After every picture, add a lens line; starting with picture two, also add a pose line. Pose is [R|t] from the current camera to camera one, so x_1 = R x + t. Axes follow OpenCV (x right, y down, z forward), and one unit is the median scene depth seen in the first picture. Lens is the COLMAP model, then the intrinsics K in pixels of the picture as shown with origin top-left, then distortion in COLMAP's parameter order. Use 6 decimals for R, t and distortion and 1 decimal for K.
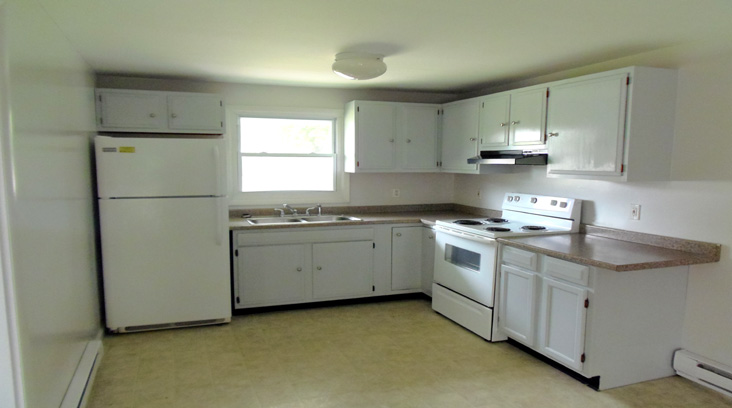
lens RADIAL K [[533.0, 0, 368.9], [0, 533.0, 240.4], [0, 0, 1]] dist [-0.002095, -0.001901]
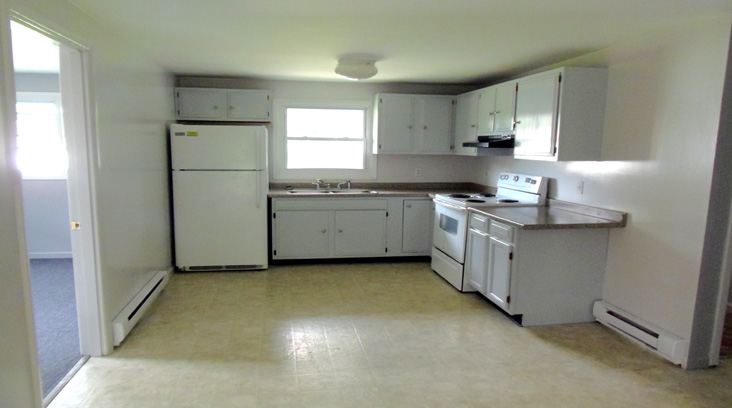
lens RADIAL K [[533.0, 0, 368.9], [0, 533.0, 240.4], [0, 0, 1]] dist [-0.002095, -0.001901]
pose [[0.982602, 0.039360, -0.181507, 0.216540], [-0.034700, 0.998983, 0.028777, 0.039901], [0.182455, -0.021978, 0.982968, -0.223378]]
